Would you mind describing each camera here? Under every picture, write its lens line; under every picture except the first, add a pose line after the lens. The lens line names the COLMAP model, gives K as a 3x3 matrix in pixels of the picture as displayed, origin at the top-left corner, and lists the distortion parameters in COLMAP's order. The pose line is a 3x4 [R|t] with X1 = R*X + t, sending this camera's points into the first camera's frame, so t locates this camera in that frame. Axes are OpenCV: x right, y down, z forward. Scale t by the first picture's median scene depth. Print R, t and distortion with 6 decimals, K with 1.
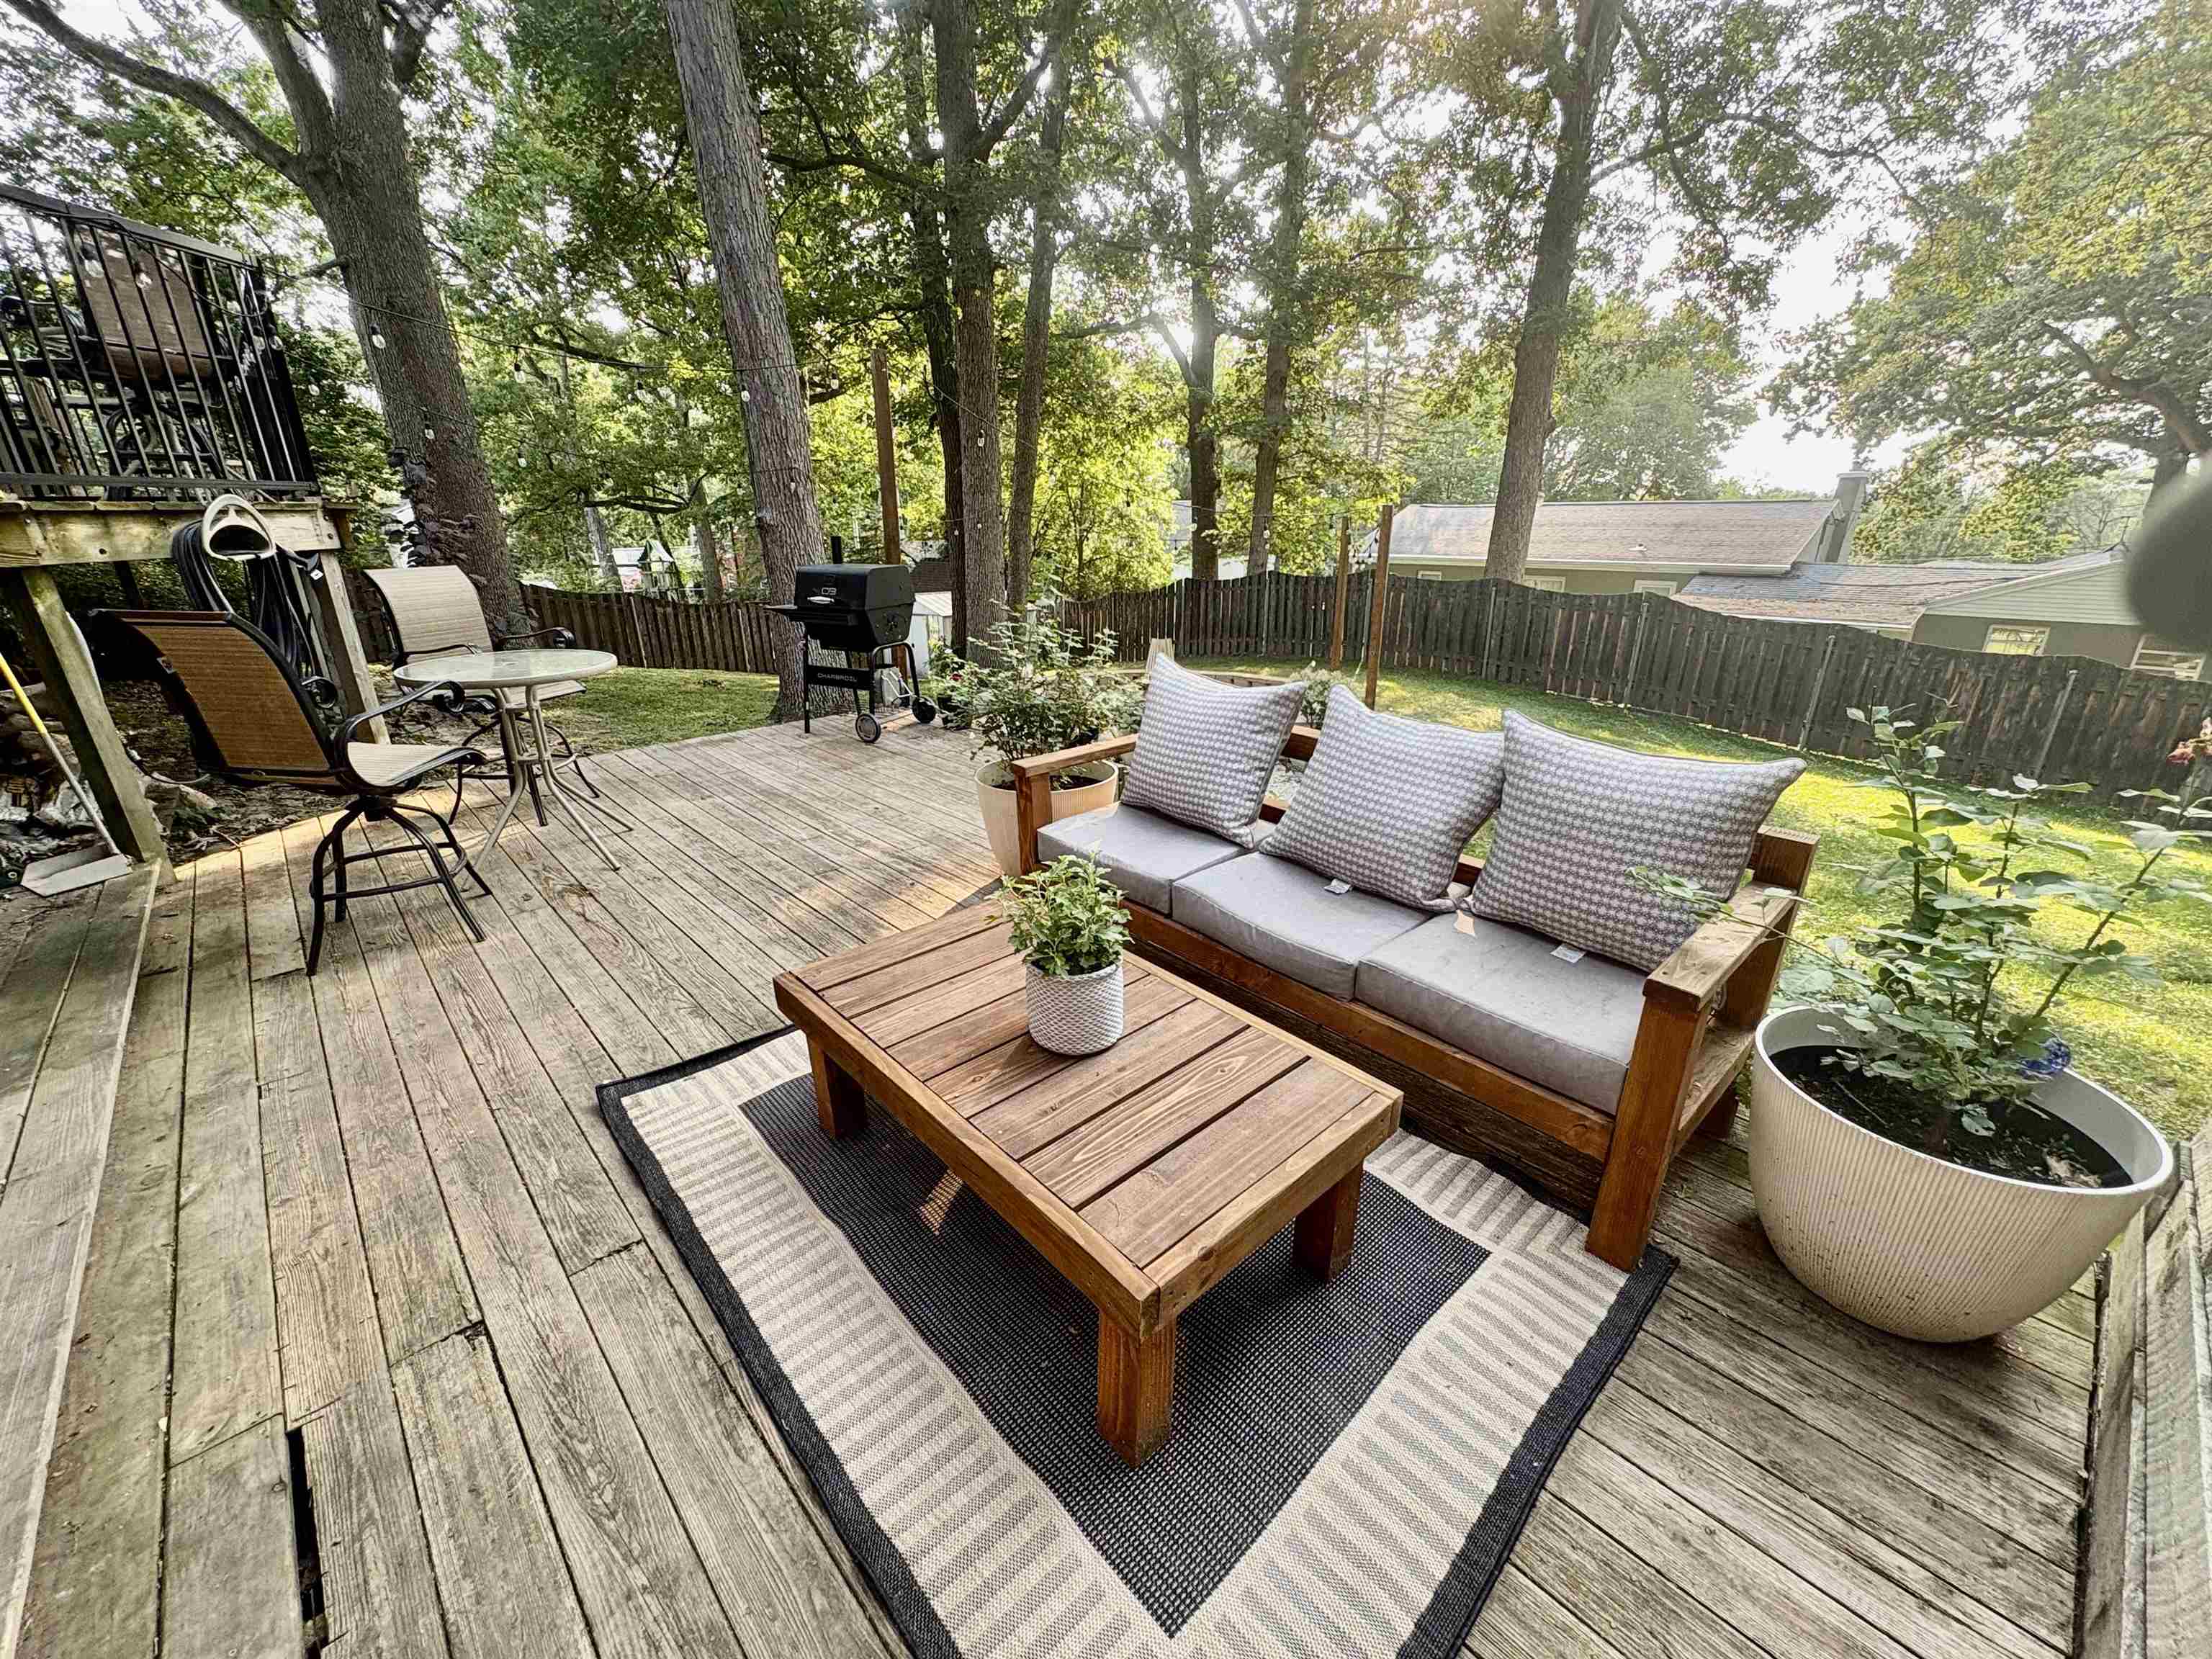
lens RADIAL K [[885.7, 0, 1109.3], [0, 885.7, 824.7], [0, 0, 1]] dist [0.002142, -0.000362]
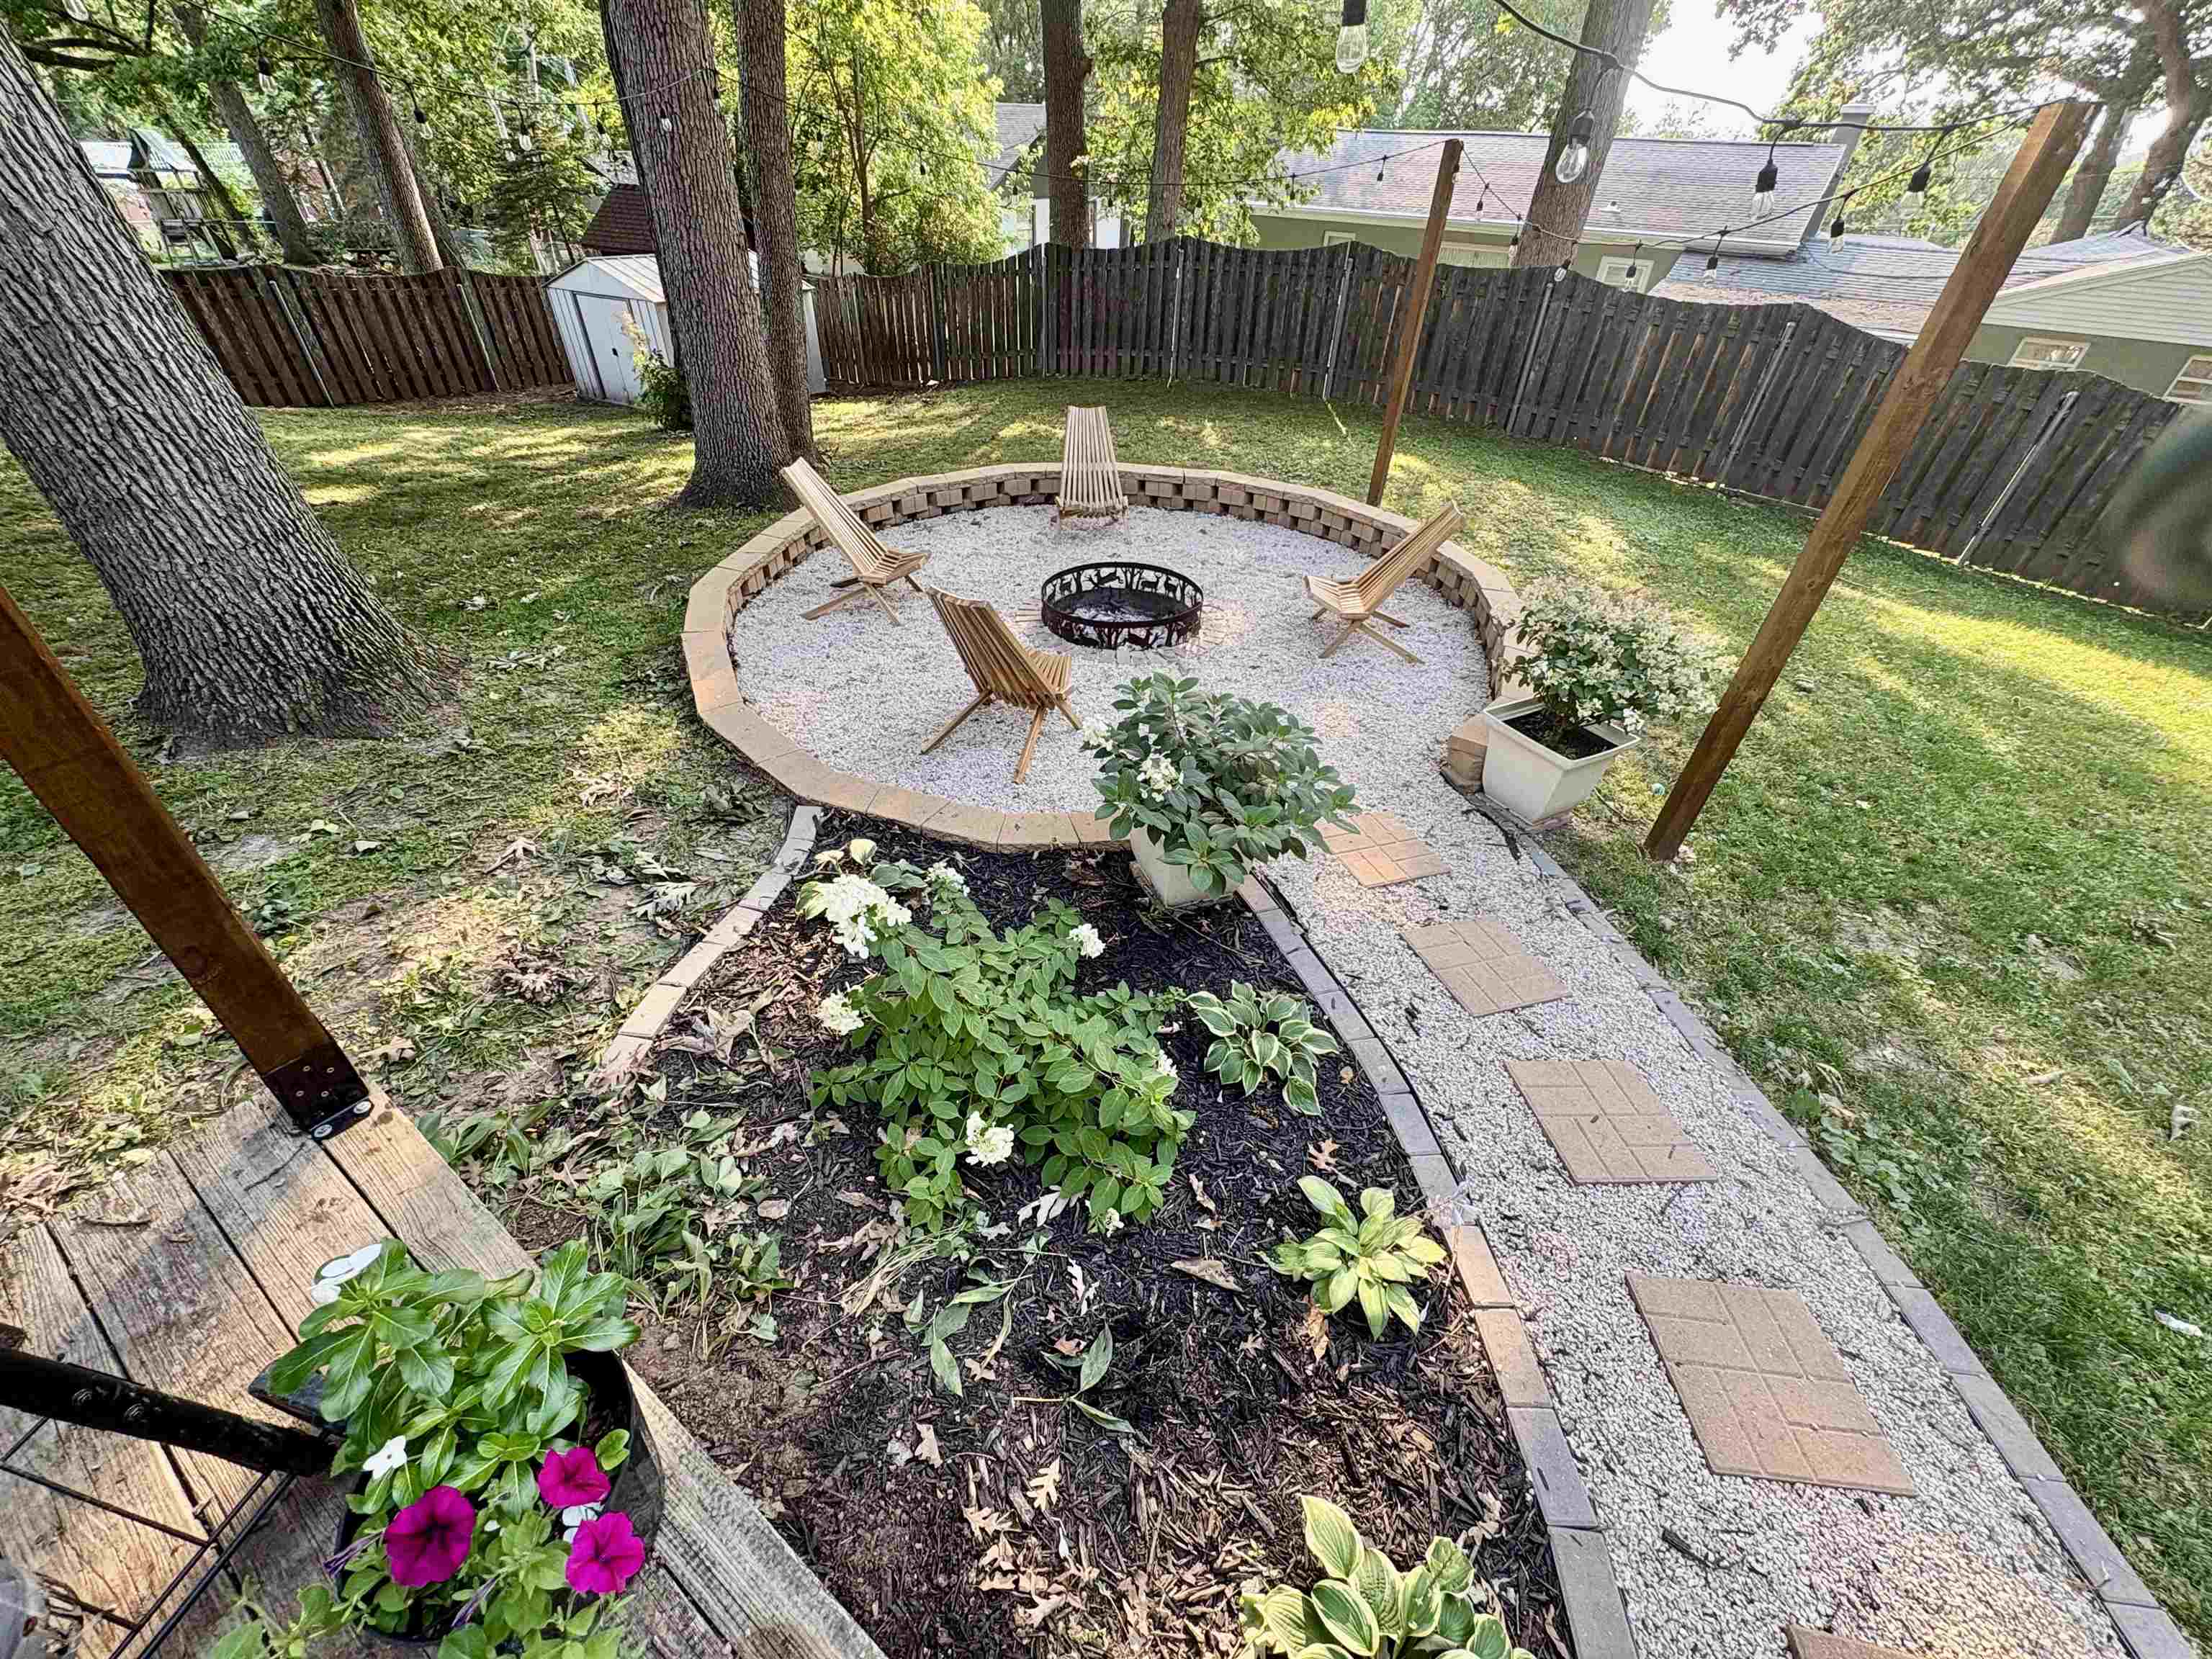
lens RADIAL K [[882.7, 0, 1106.2], [0, 882.7, 827.9], [0, 0, 1]] dist [-0.000642, 0.000617]
pose [[0.979014, -0.091932, 0.181882, -0.023314], [0.027370, 0.943699, 0.329670, -0.072399], [-0.201949, -0.317774, 0.926411, 0.217773]]
